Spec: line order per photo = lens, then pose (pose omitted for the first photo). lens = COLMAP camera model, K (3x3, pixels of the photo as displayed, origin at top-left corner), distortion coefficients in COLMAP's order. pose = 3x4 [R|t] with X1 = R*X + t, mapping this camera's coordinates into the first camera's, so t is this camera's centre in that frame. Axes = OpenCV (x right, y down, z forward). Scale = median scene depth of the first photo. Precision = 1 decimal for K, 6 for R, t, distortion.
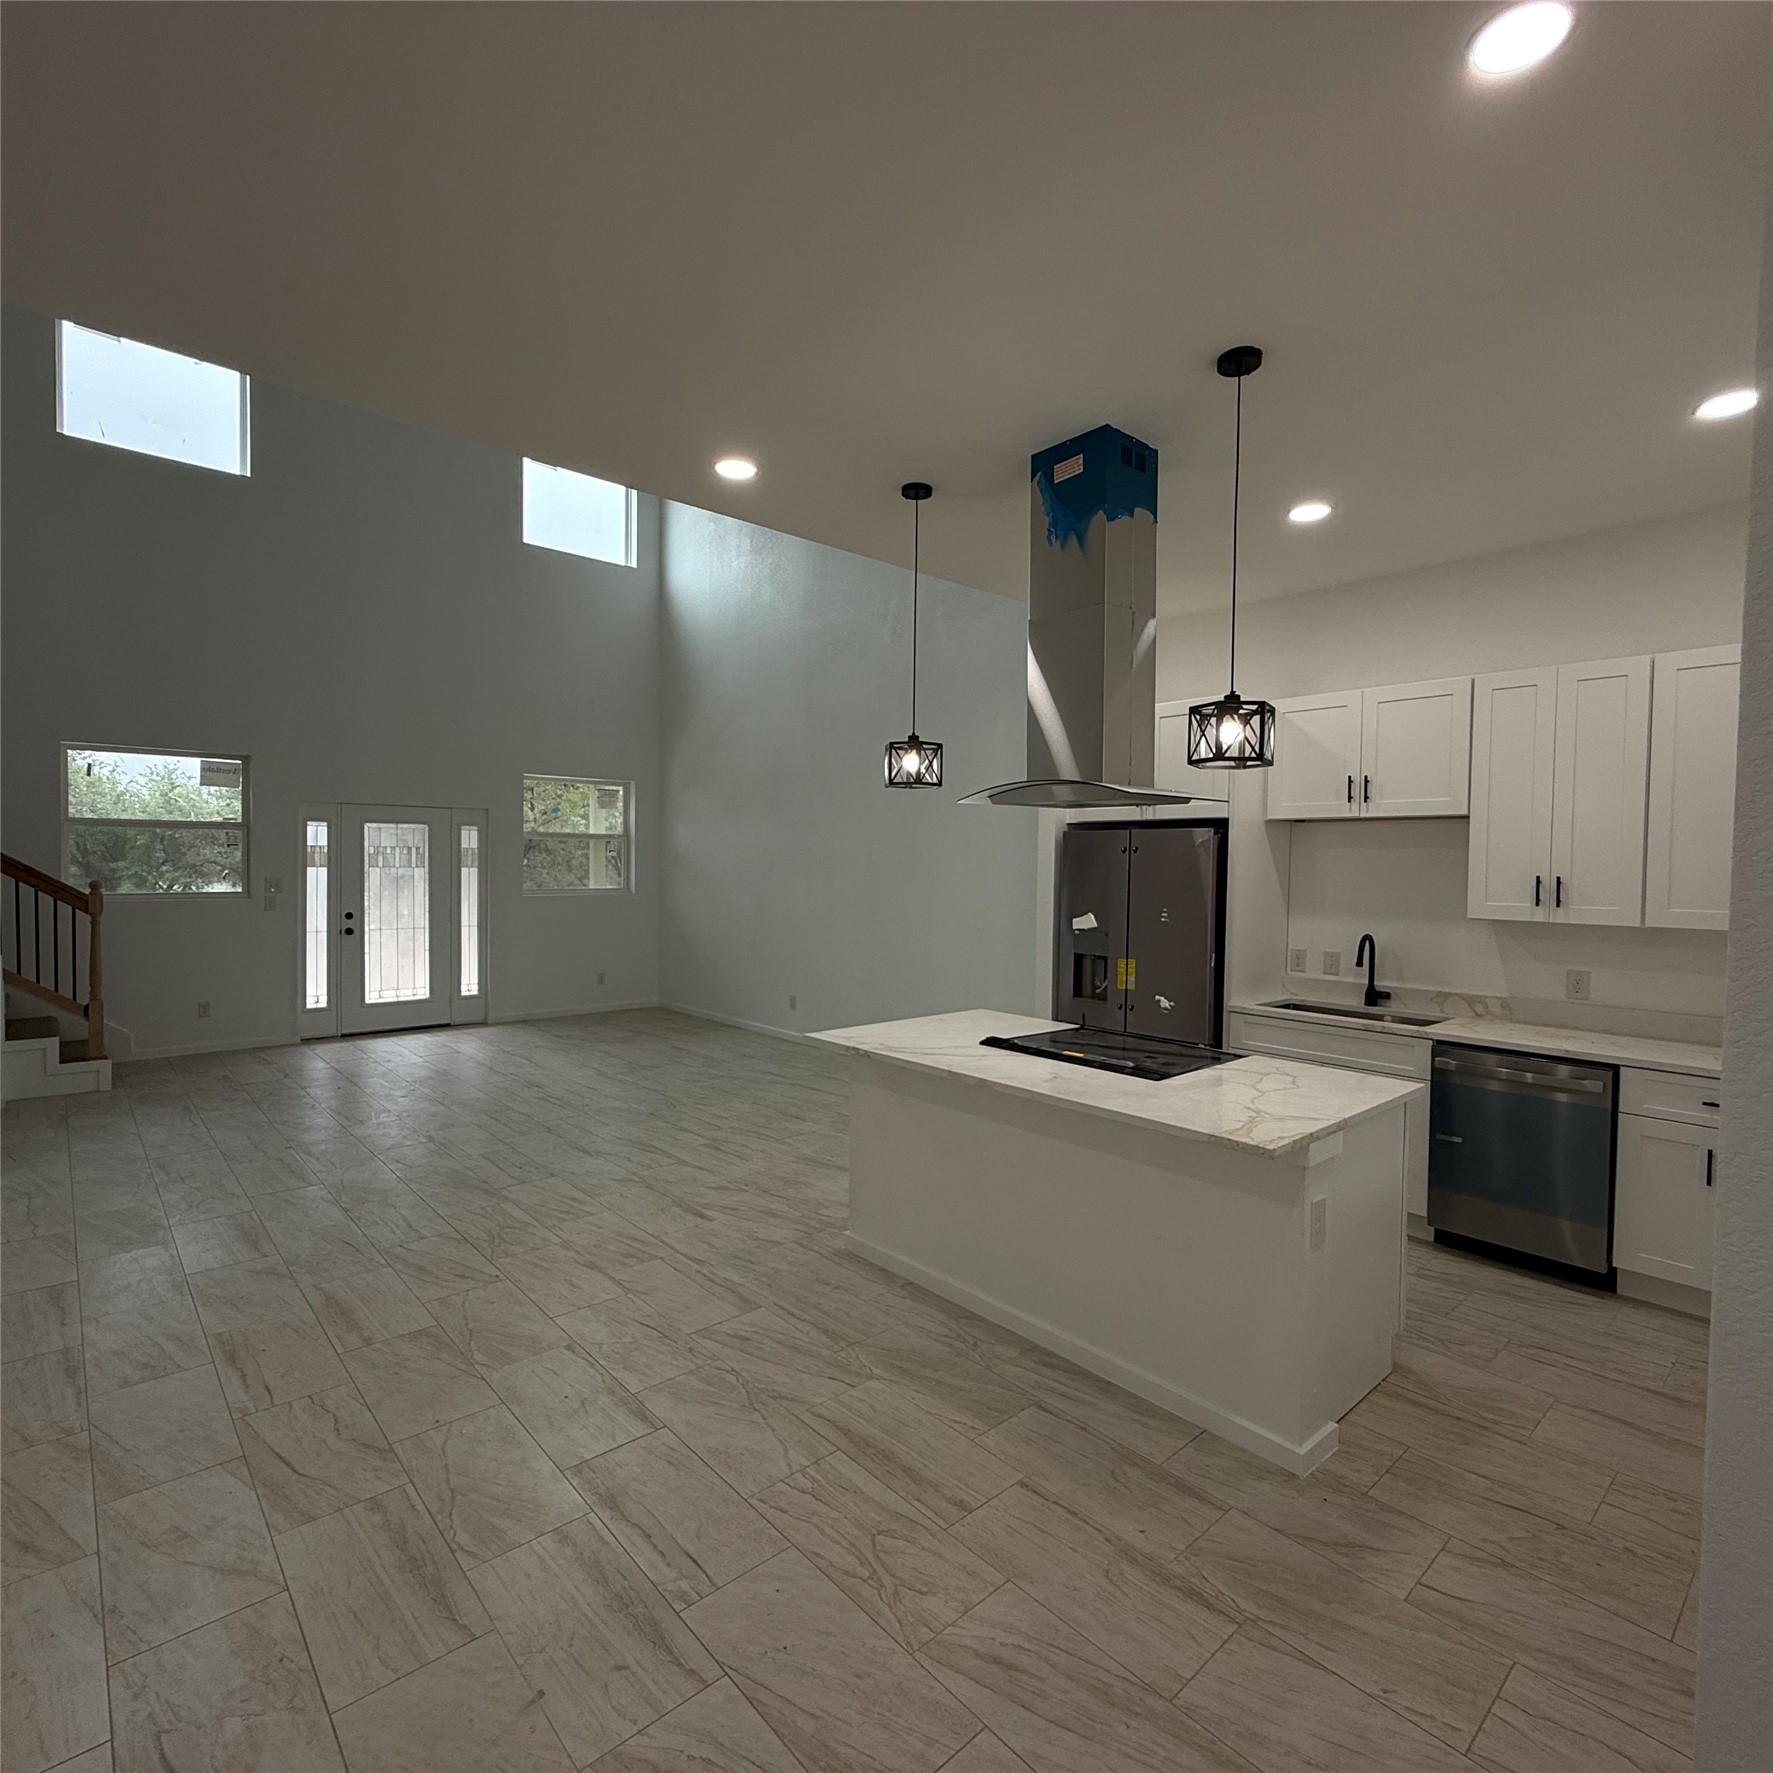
lens RADIAL K [[938.7, 0, 882.3], [0, 938.7, 889.5], [0, 0, 1]] dist [0.001205, -0.001471]
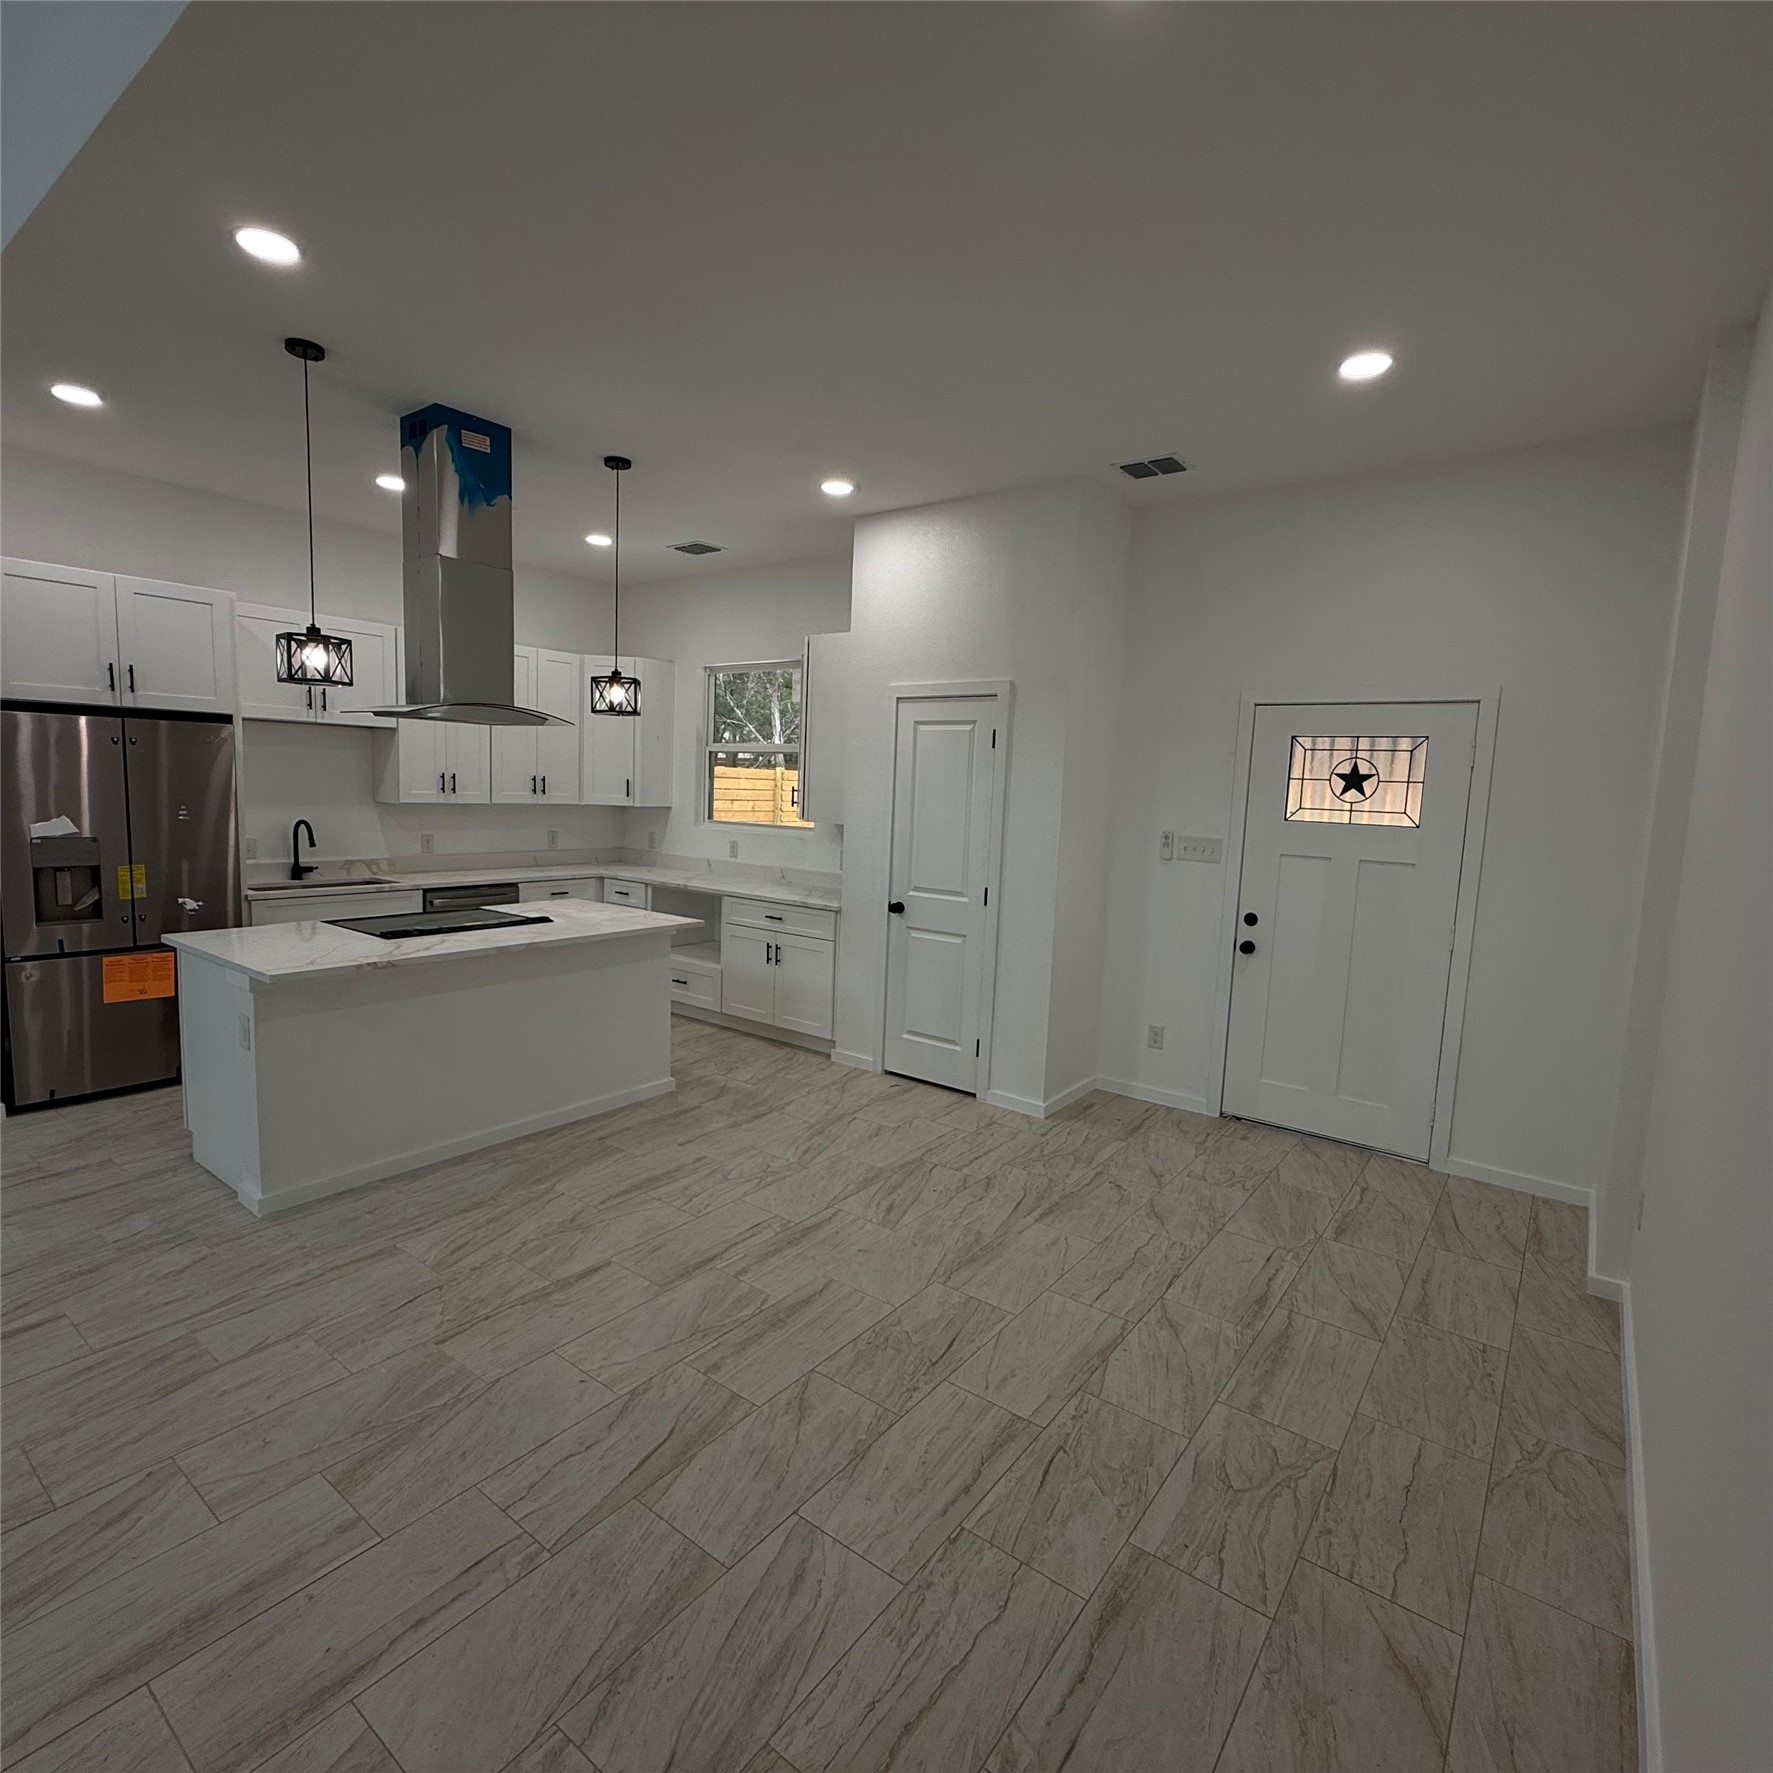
lens RADIAL K [[938.7, 0, 882.3], [0, 938.7, 889.5], [0, 0, 1]] dist [0.001205, -0.001471]
pose [[-0.196662, -0.129935, 0.971824, -1.121598], [-0.009256, 0.991382, 0.130677, -0.038595], [-0.980428, 0.016704, -0.196169, 0.715140]]
